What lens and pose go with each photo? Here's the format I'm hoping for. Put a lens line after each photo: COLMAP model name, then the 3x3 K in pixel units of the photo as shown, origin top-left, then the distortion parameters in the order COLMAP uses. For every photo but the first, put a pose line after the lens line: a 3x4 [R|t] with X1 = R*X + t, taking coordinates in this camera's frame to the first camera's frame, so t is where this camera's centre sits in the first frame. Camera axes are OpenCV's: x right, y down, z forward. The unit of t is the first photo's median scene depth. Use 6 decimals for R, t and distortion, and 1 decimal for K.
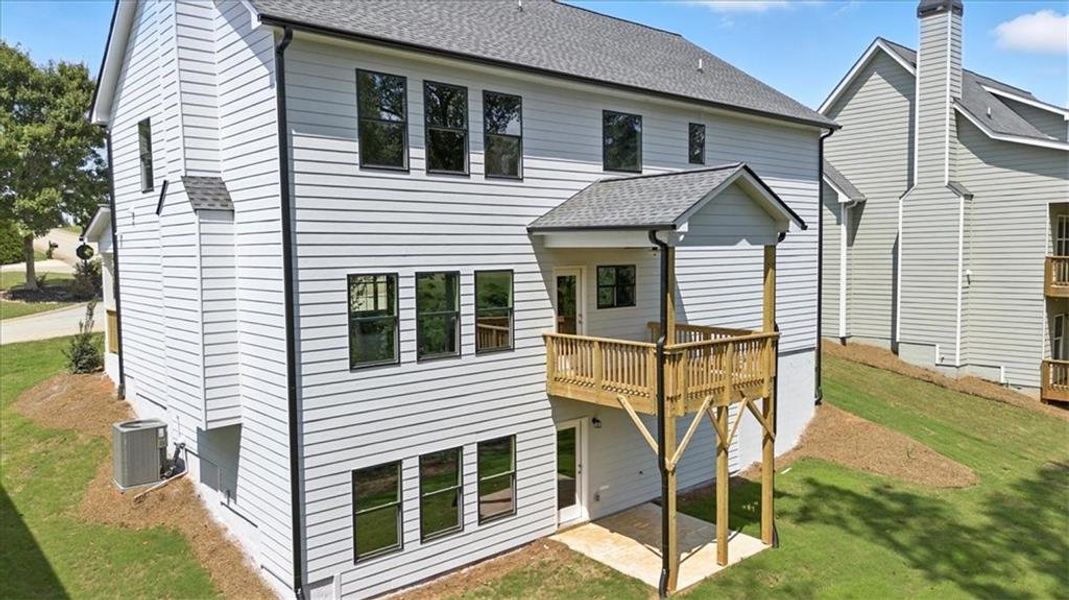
lens RADIAL K [[764.6, 0, 534.5], [0, 764.6, 301.3], [0, 0, 1]] dist [-0.000809, 0.000014]
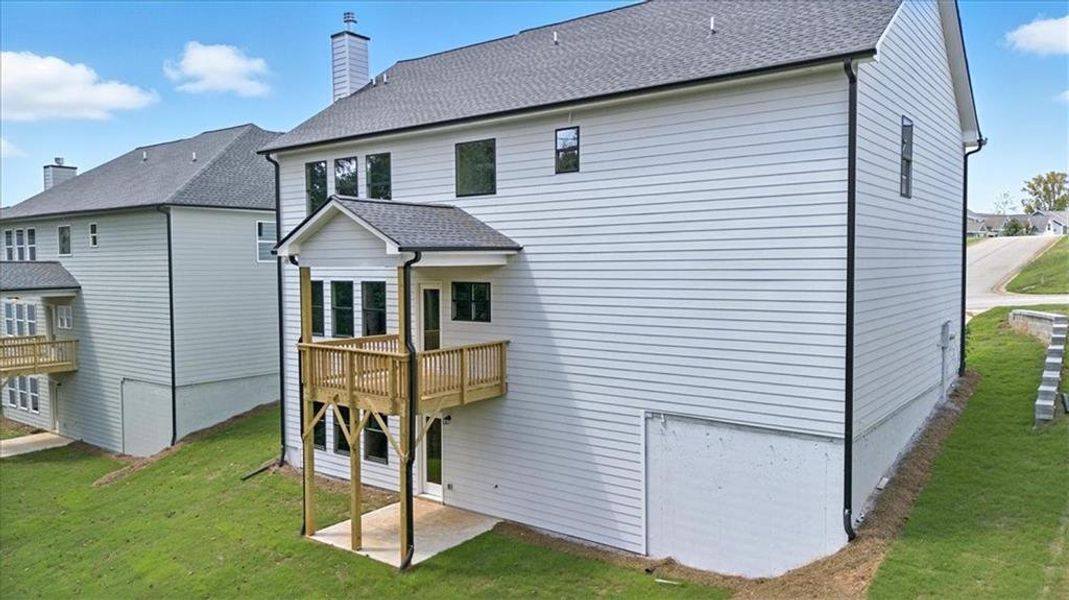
lens RADIAL K [[764.6, 0, 534.5], [0, 764.6, 298.5], [0, 0, 1]] dist [-0.000809, 0.000014]
pose [[0.194053, 0.054727, -0.979463, 1.228080], [-0.061518, 0.997156, 0.043527, -0.079459], [0.979060, 0.051809, 0.196868, 0.906649]]
